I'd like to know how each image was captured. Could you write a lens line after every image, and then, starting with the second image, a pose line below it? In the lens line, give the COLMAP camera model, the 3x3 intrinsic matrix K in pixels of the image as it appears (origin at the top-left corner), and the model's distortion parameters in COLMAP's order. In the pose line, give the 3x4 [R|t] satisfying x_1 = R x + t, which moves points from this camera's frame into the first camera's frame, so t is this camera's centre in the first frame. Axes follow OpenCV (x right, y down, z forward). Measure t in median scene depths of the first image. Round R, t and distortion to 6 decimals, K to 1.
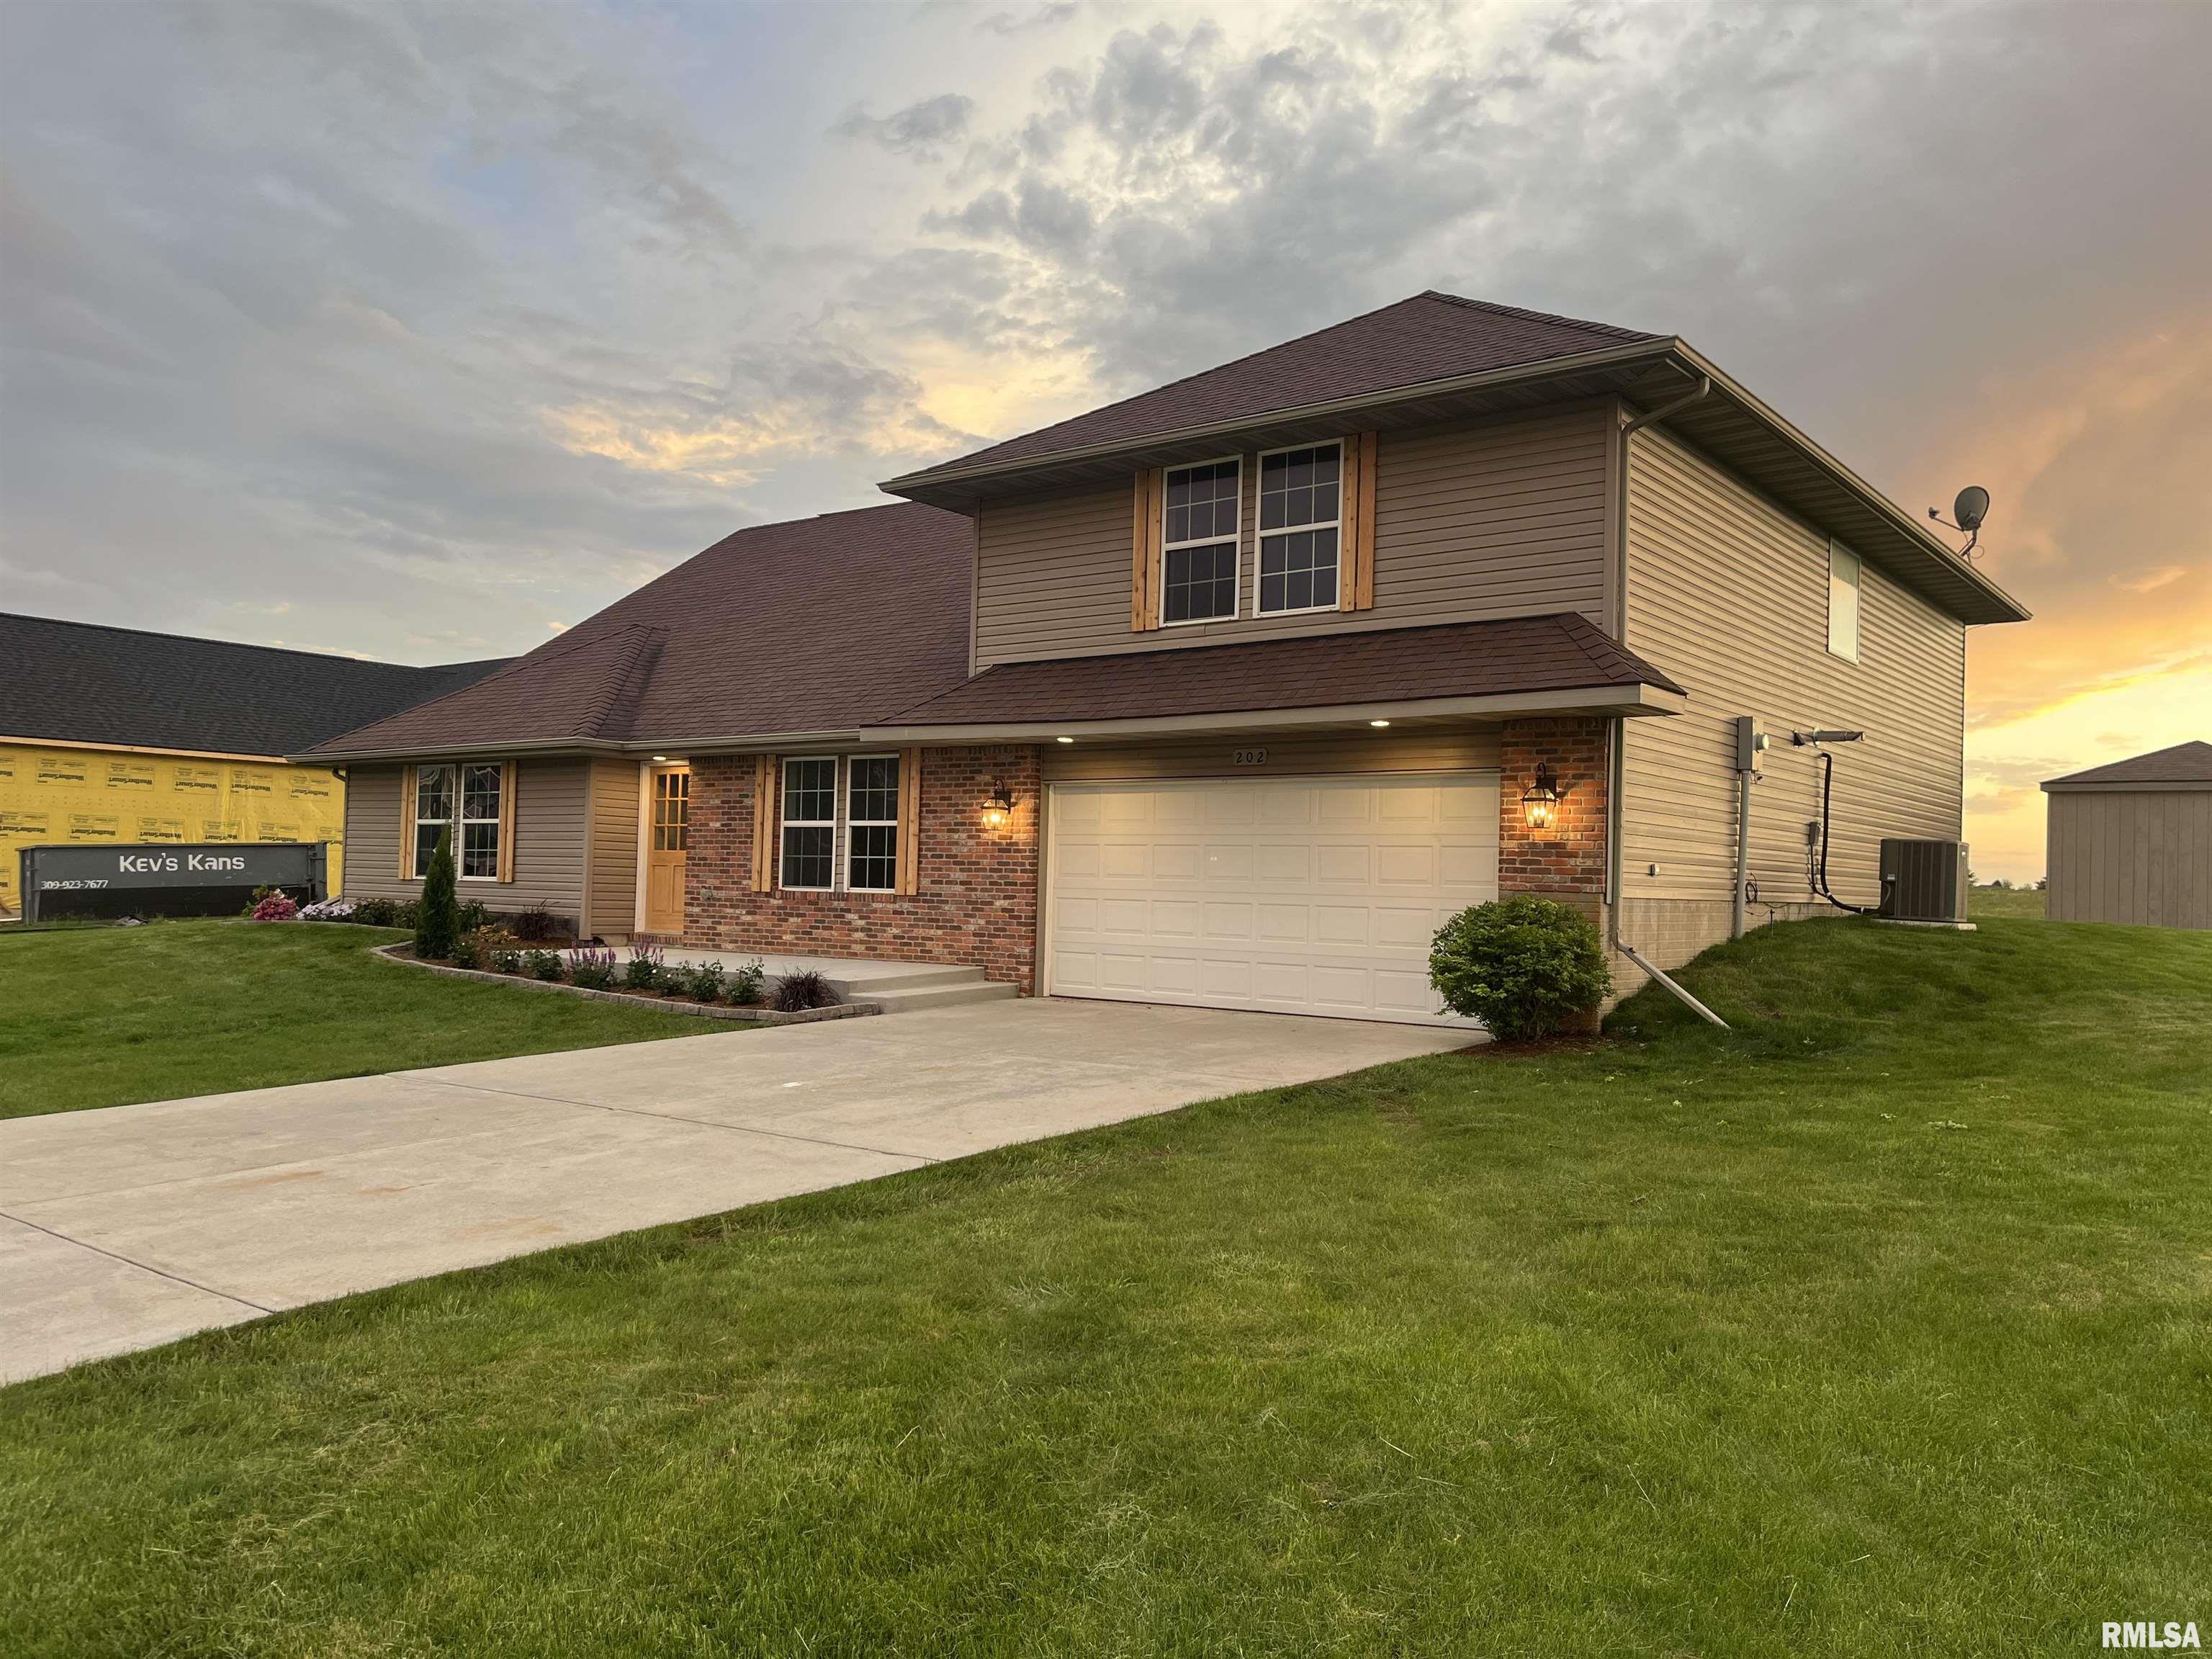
lens RADIAL K [[1672.5, 0, 1106.0], [0, 1672.5, 829.5], [0, 0, 1]] dist [0.090086, -0.201107]
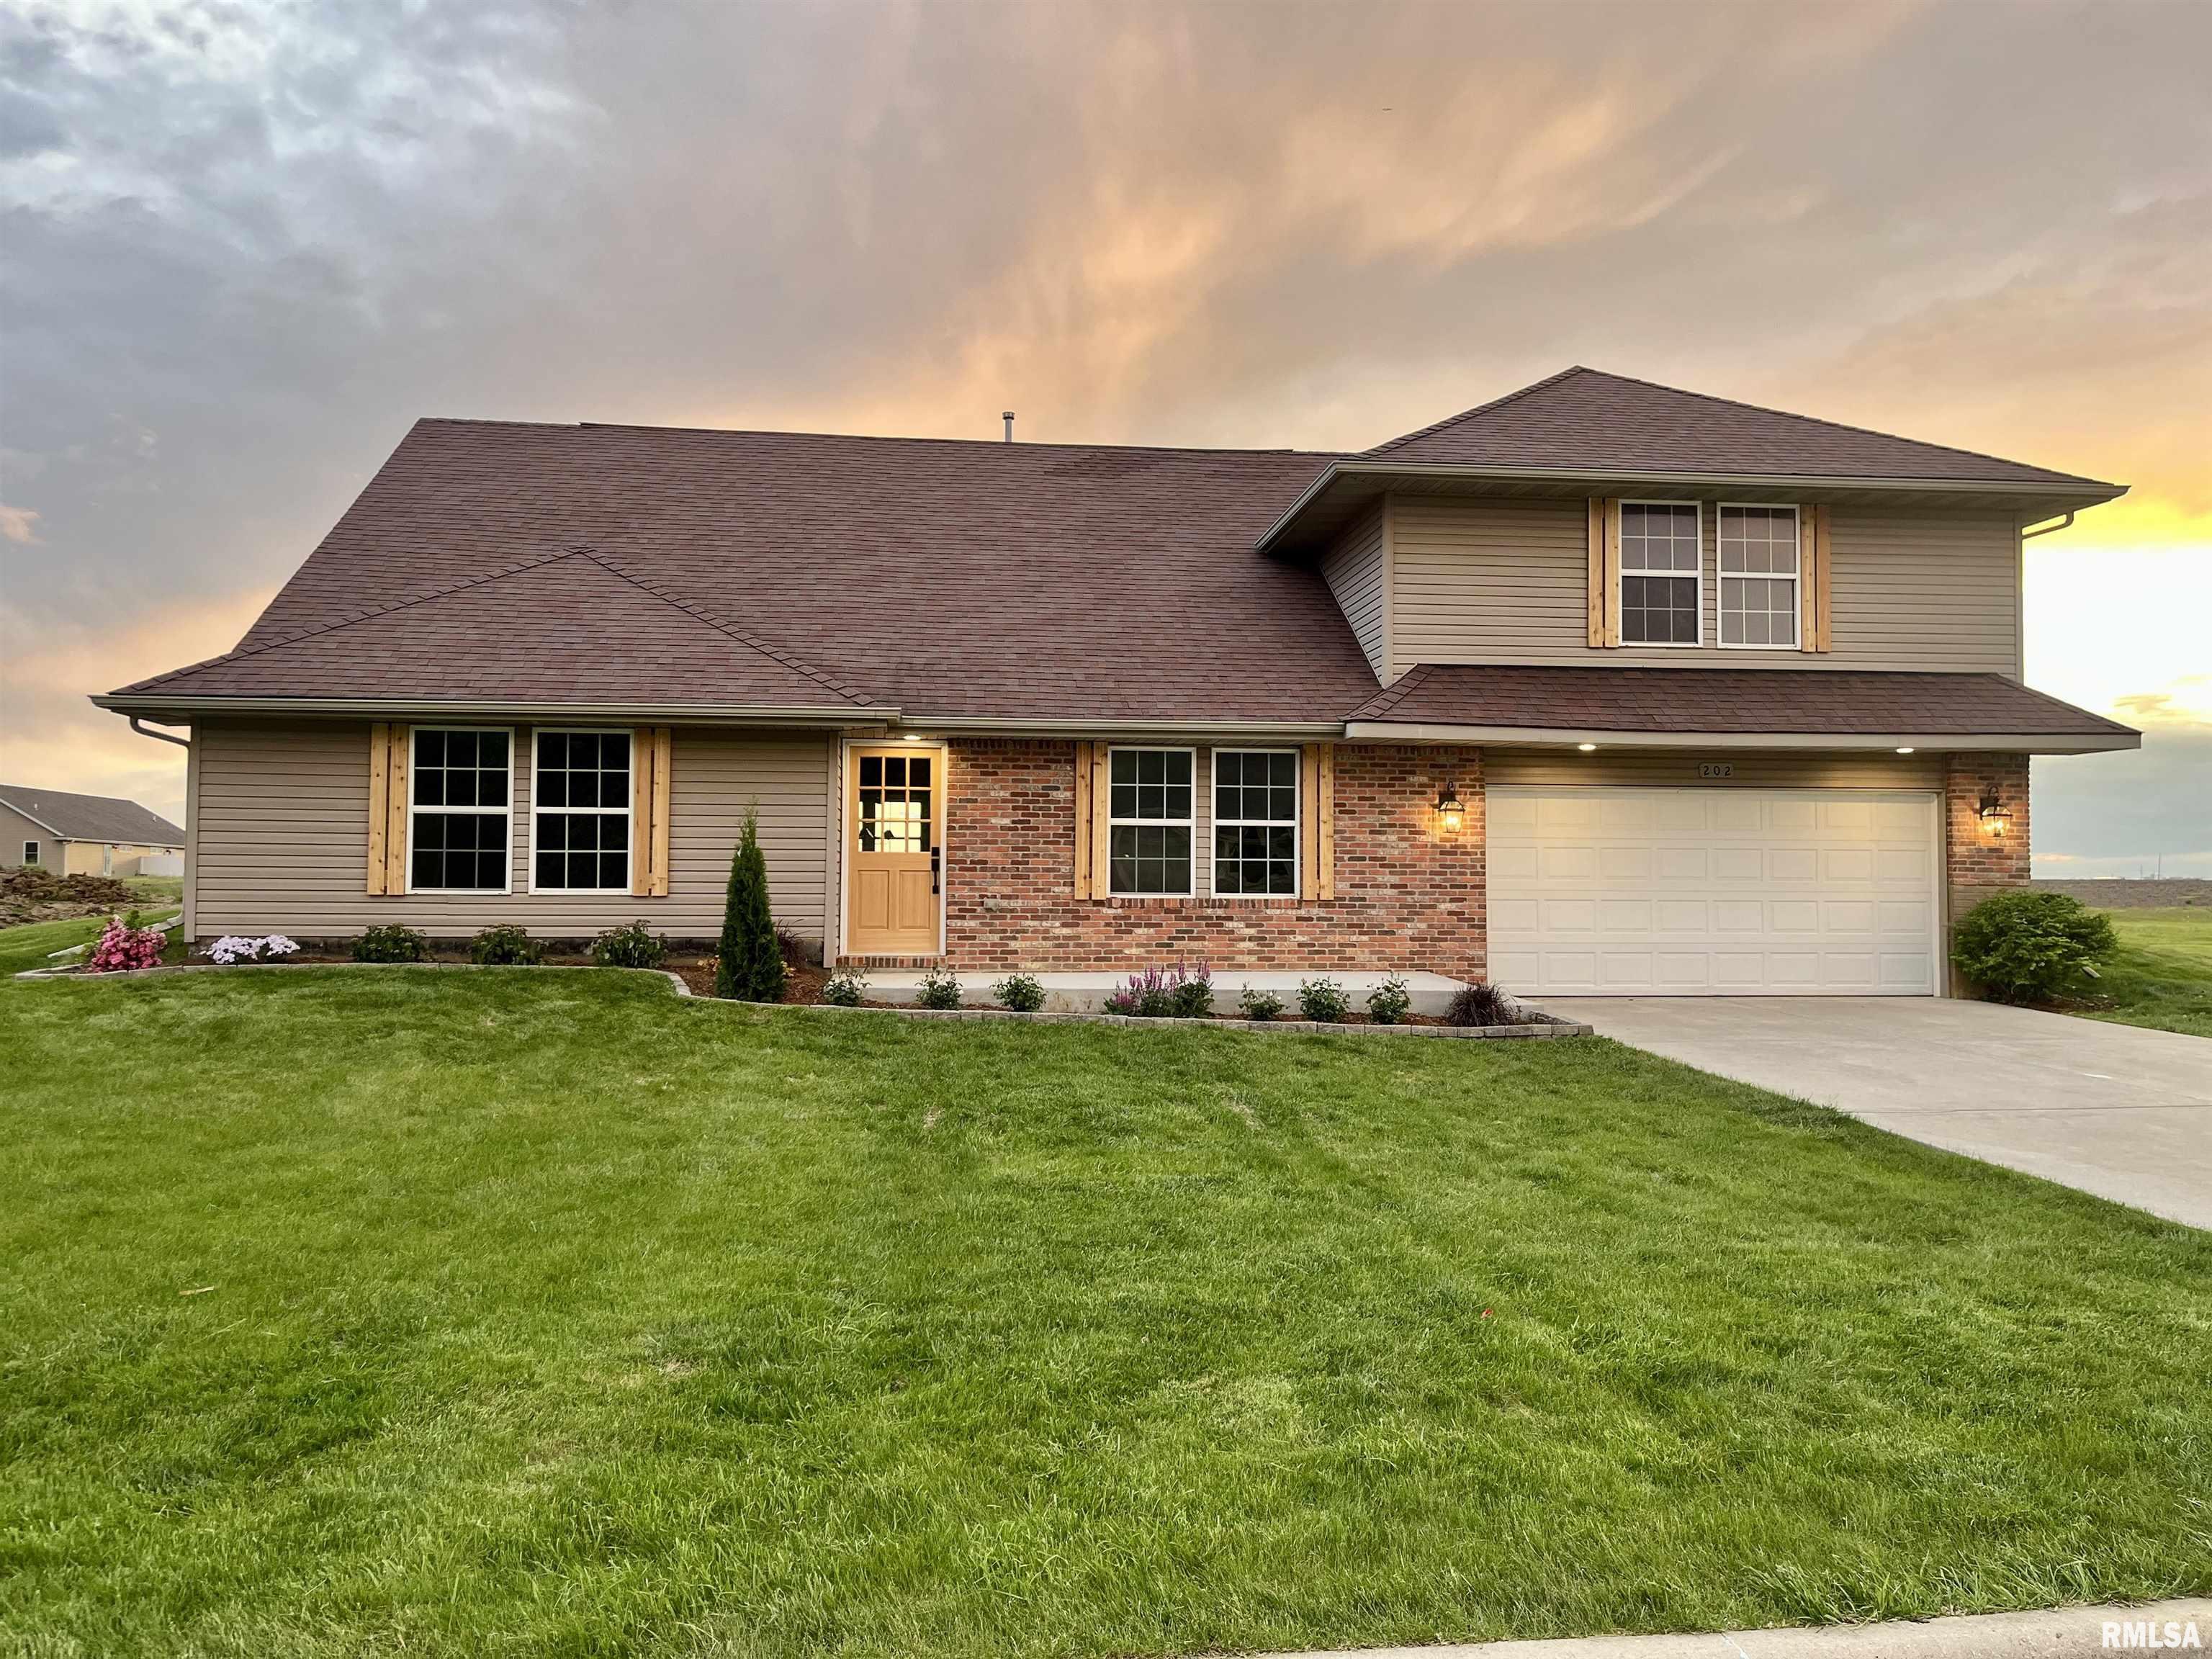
lens RADIAL K [[1672.5, 0, 1106.0], [0, 1672.5, 829.5], [0, 0, 1]] dist [0.090086, -0.201107]
pose [[0.717971, 0.008048, 0.696027, -0.905383], [-0.011182, 0.999937, -0.000027, 0.000843], [-0.695984, -0.007764, 0.718016, 0.427338]]
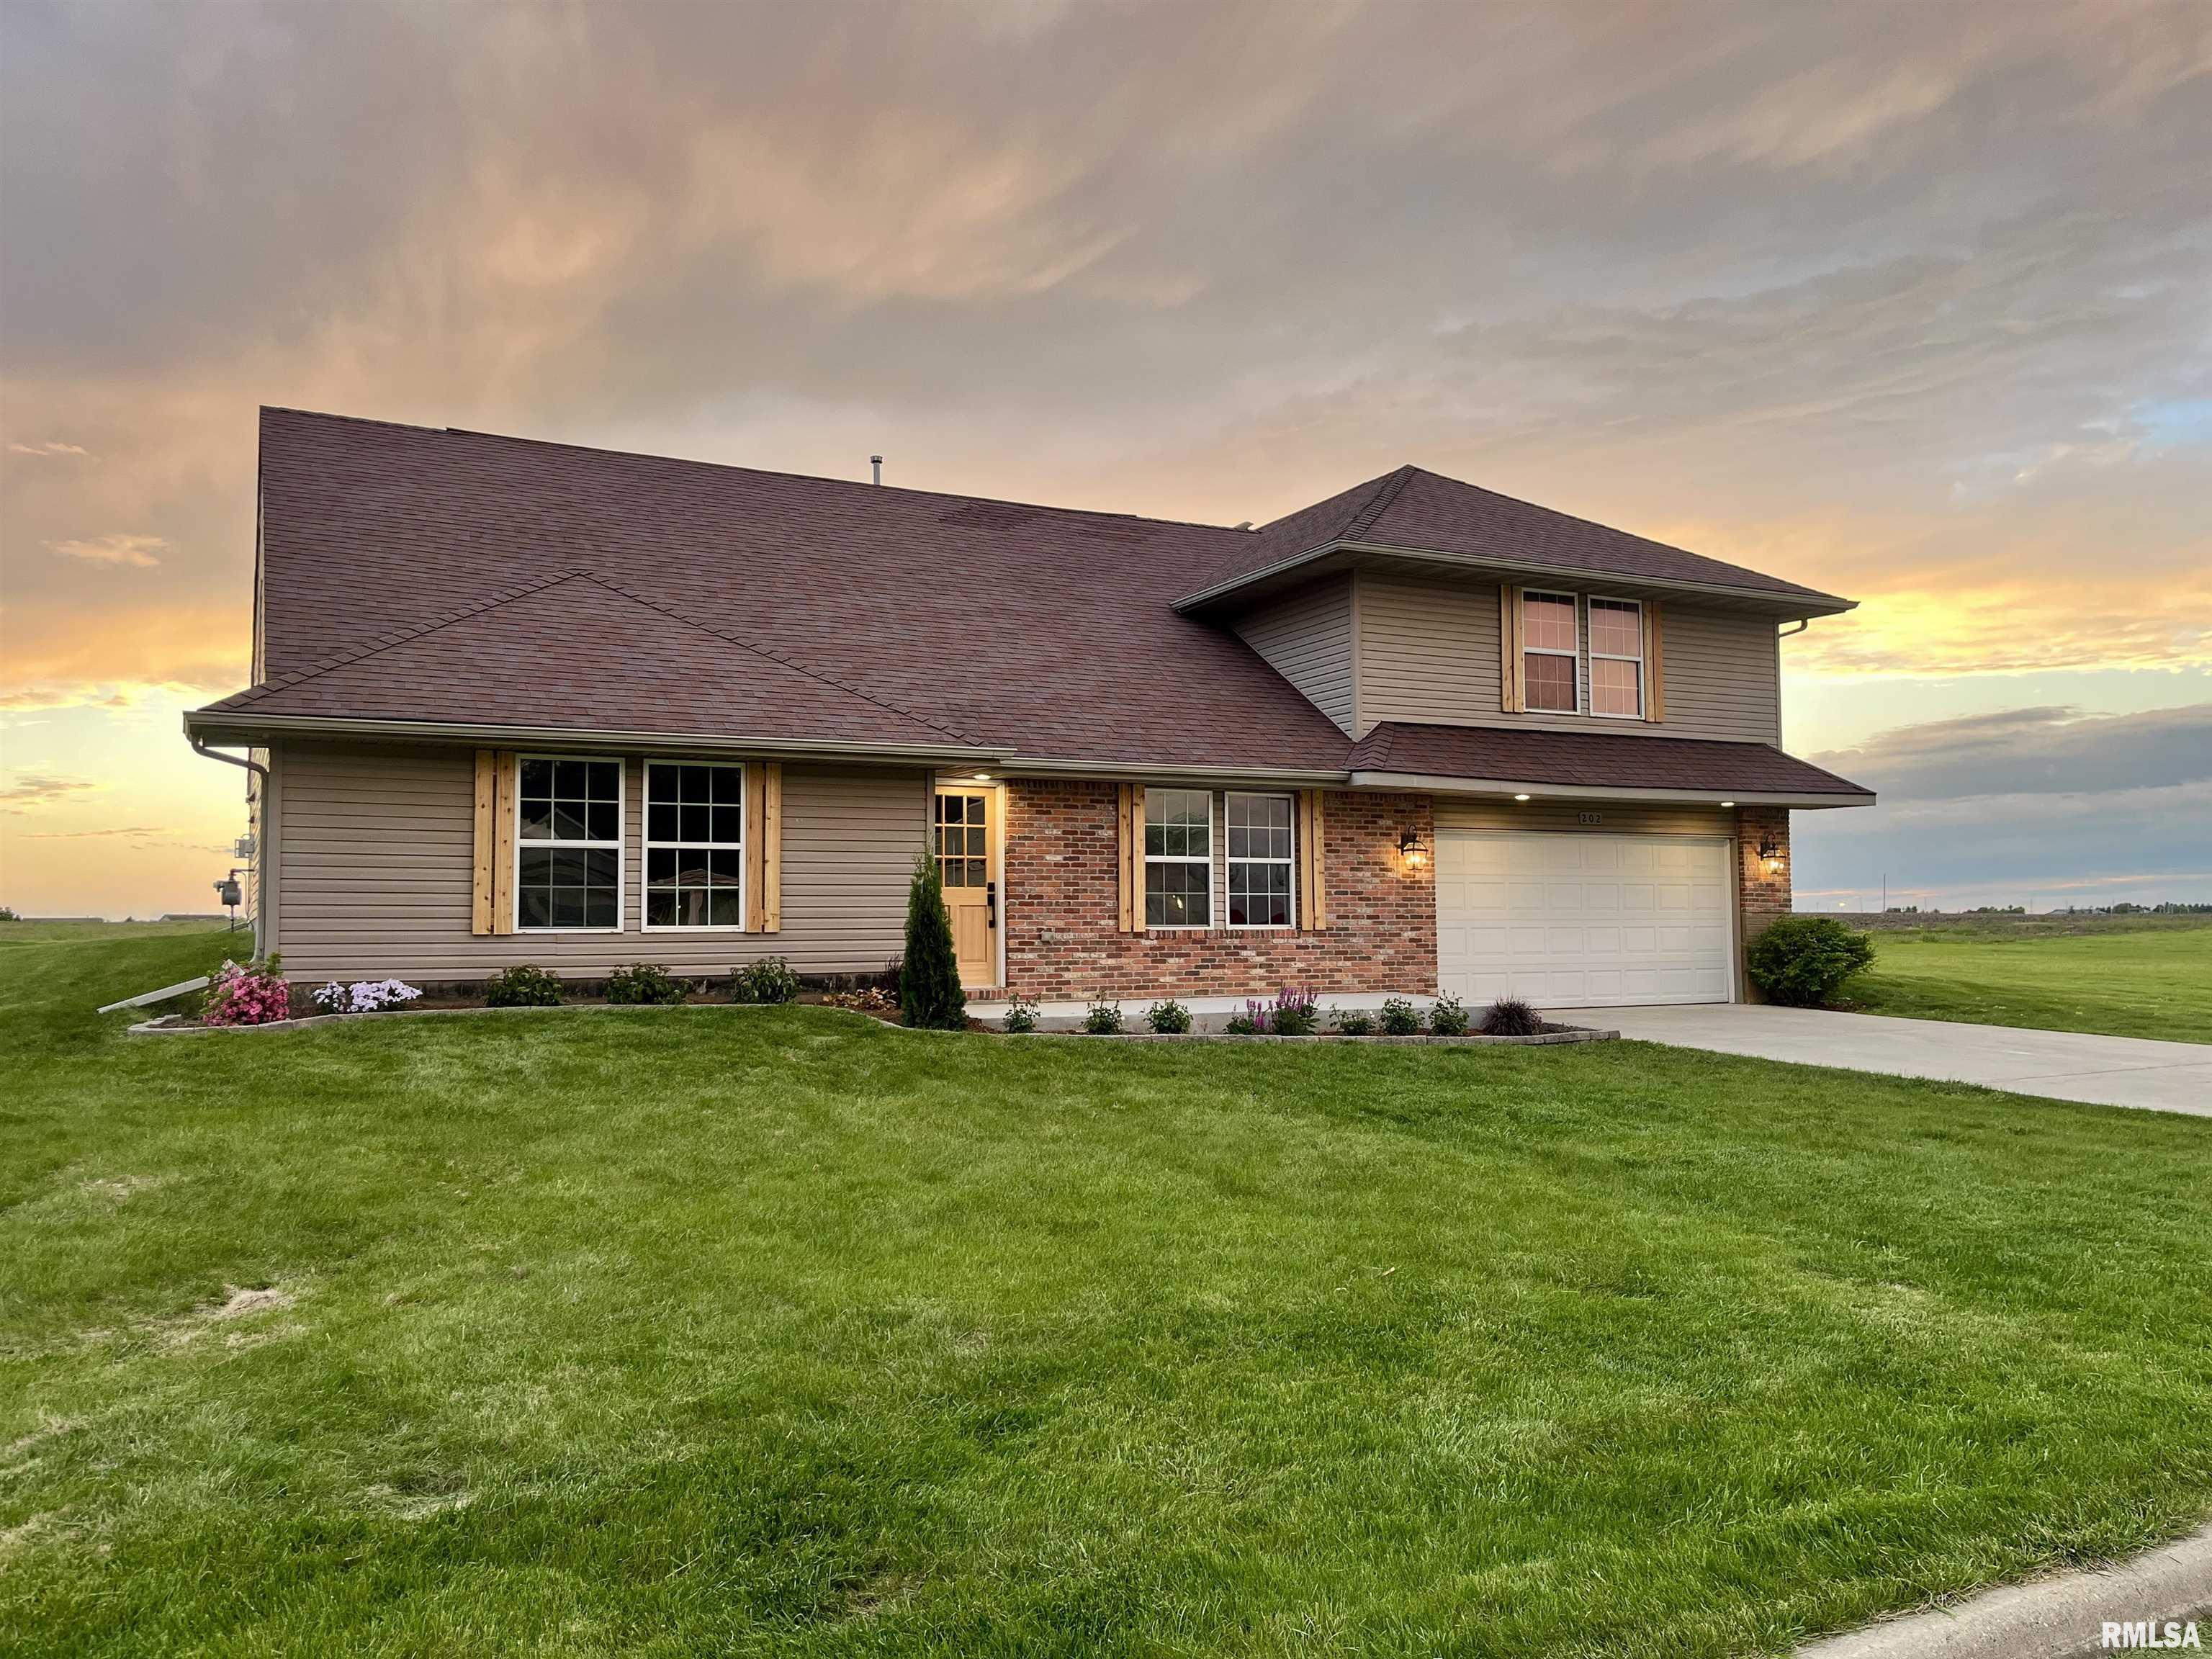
lens RADIAL K [[1672.5, 0, 1106.0], [0, 1672.5, 829.5], [0, 0, 1]] dist [0.090086, -0.201107]
pose [[0.423180, 0.029880, 0.905553, -1.184990], [-0.012730, 0.999553, -0.027033, 0.006513], [-0.905956, -0.000088, 0.423371, 0.707389]]
